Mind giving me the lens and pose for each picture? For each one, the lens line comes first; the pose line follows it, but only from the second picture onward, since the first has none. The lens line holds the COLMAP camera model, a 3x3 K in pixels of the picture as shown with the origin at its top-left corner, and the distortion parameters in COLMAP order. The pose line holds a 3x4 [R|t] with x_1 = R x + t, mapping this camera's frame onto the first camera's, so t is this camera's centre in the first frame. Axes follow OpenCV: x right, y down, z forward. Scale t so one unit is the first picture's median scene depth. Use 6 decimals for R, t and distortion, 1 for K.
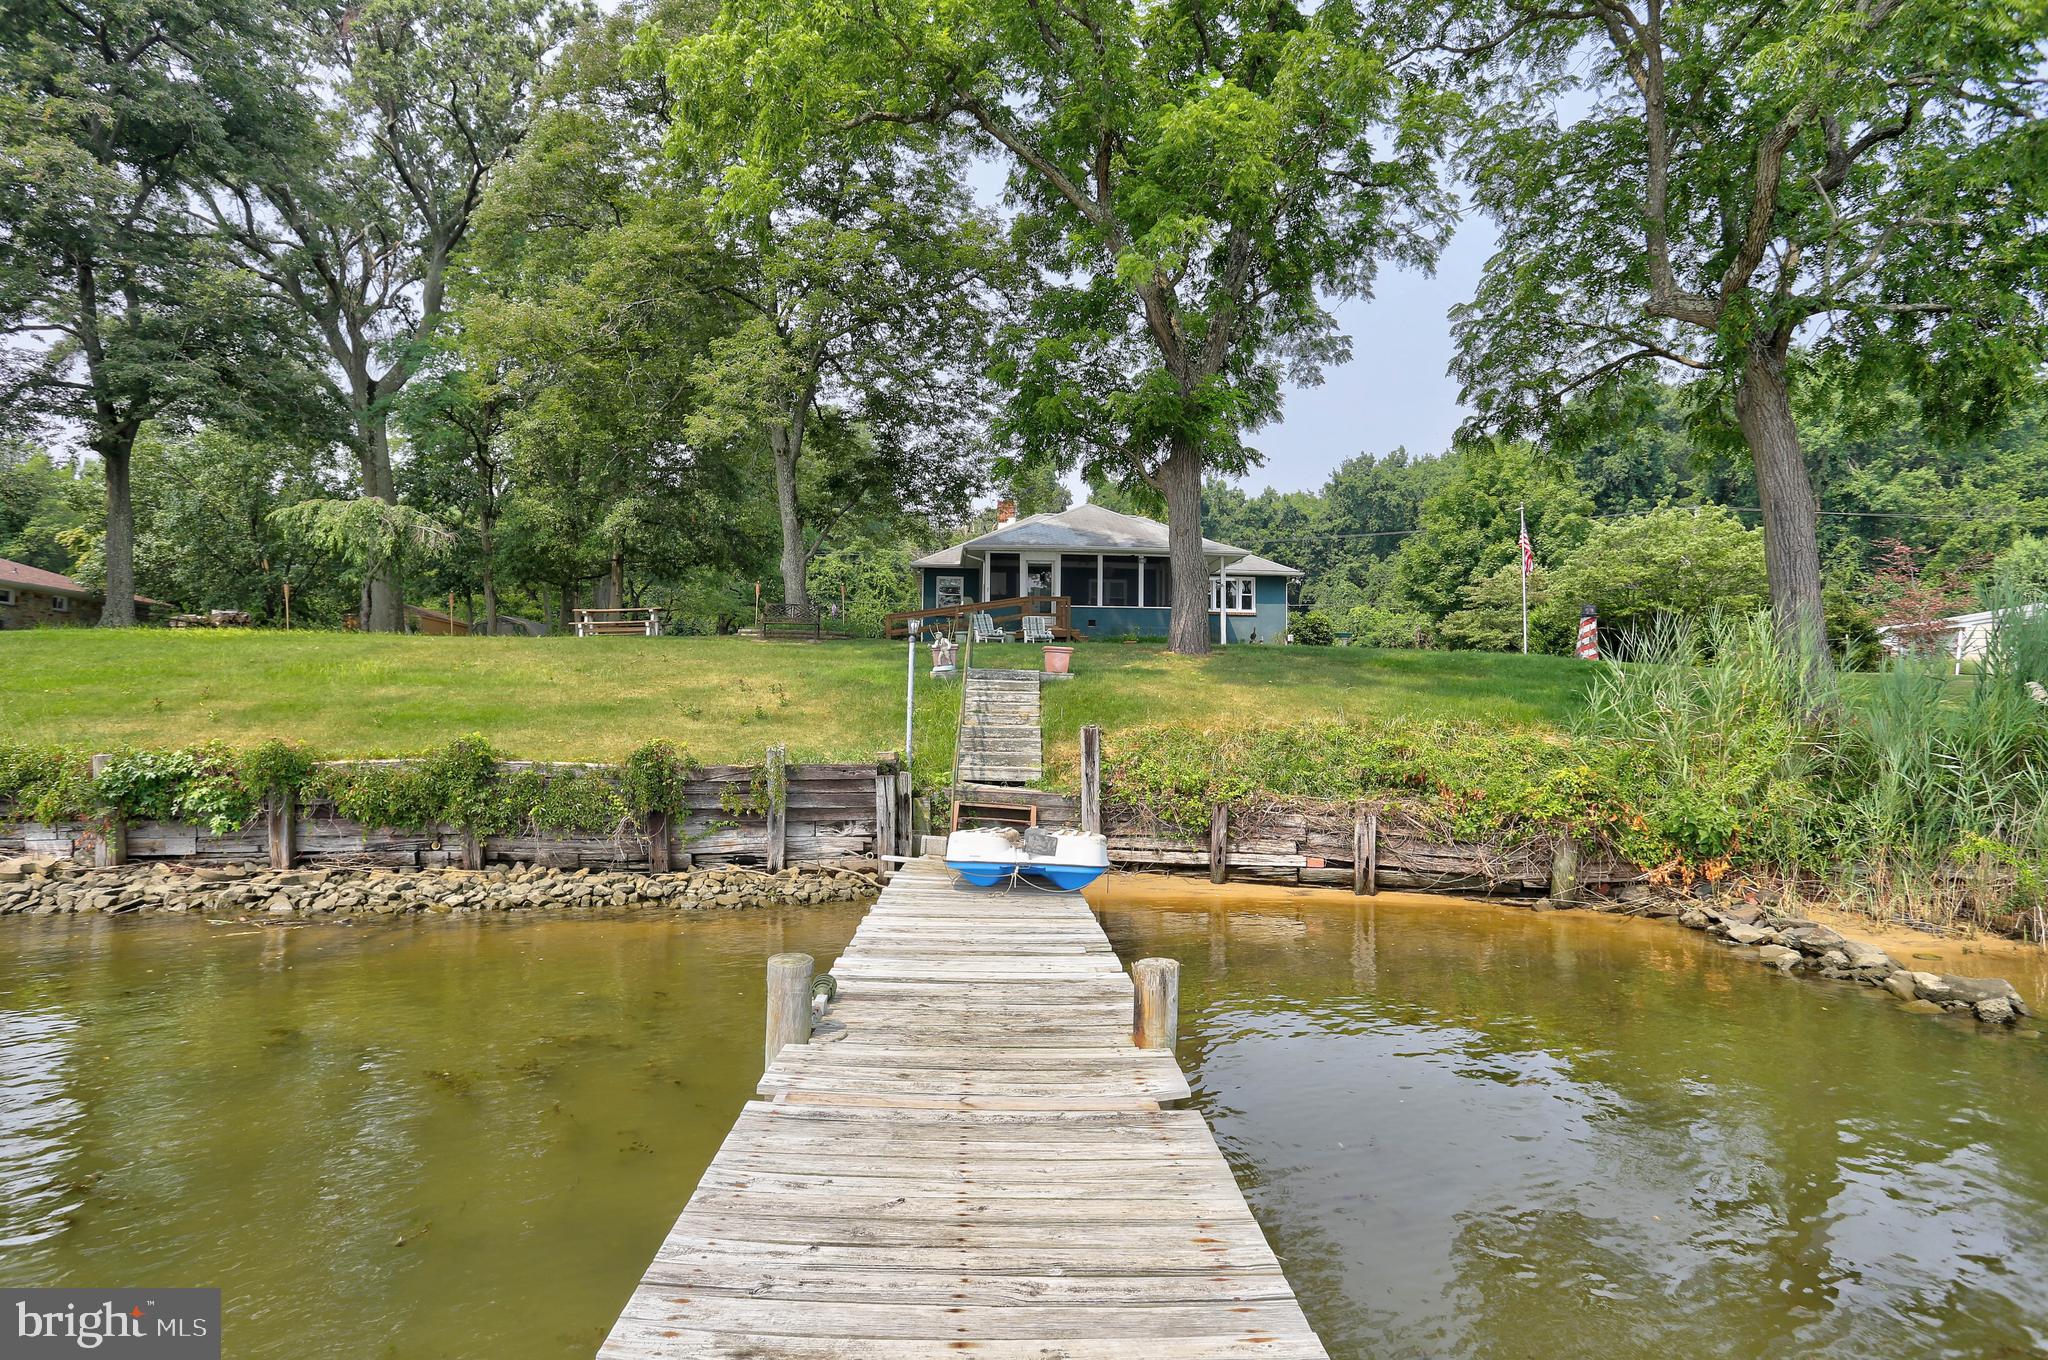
lens RADIAL K [[1017.8, 0, 1032.4], [0, 1017.8, 669.1], [0, 0, 1]] dist [-0.062582, 0.030578]
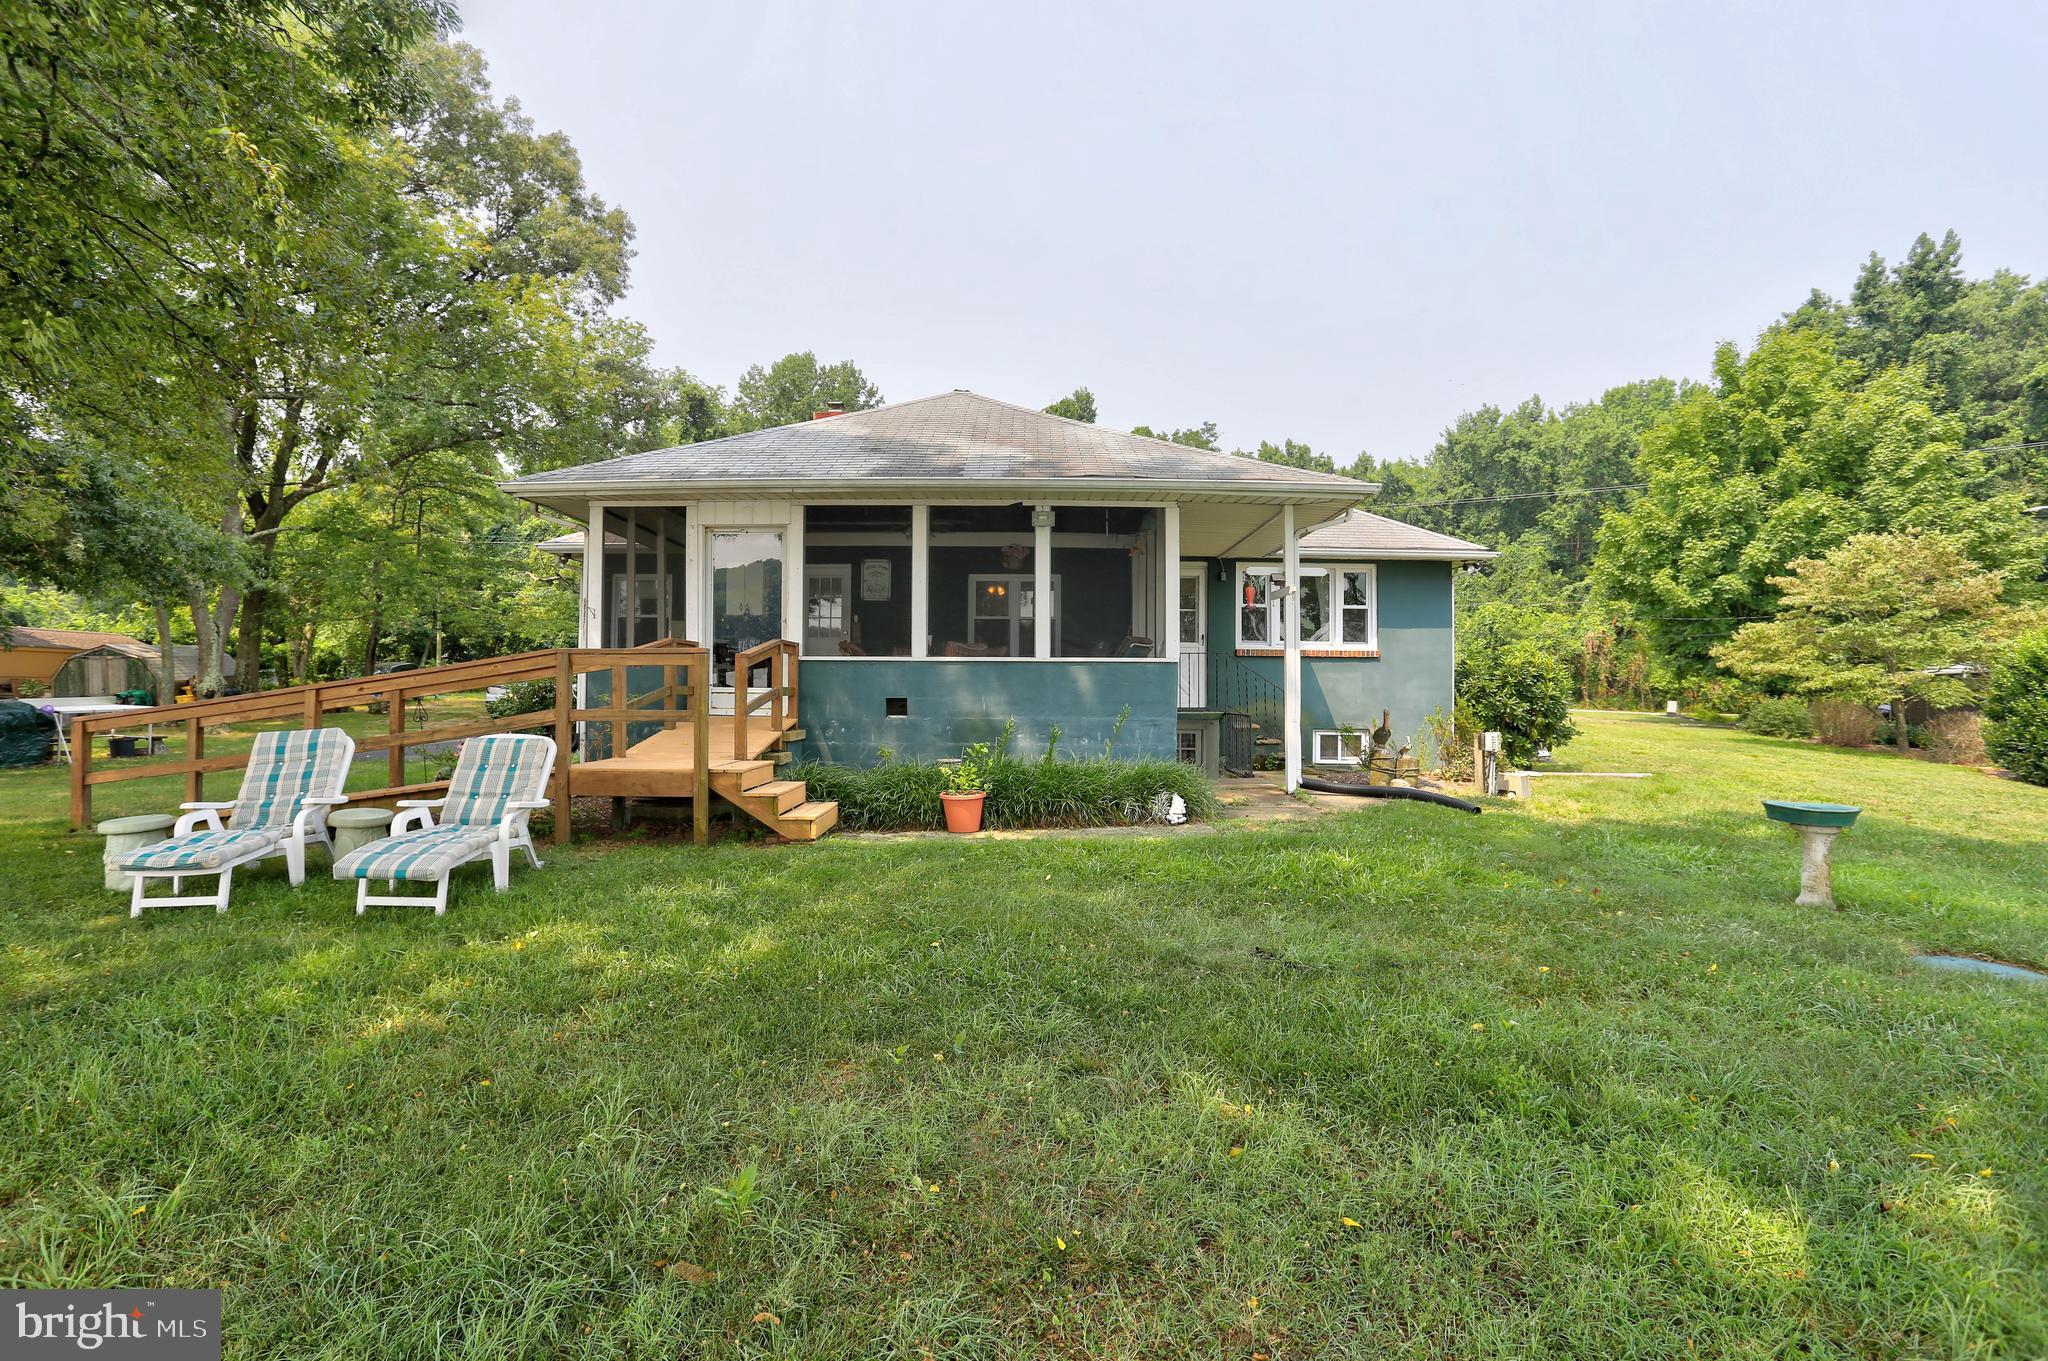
lens RADIAL K [[1017.8, 0, 1032.4], [0, 1017.8, 669.6], [0, 0, 1]] dist [-0.062582, 0.030578]
pose [[0.996716, -0.006082, -0.080748, 0.077814], [0.006863, 0.999932, 0.009395, -0.036157], [0.080685, -0.009918, 0.996690, 0.397802]]
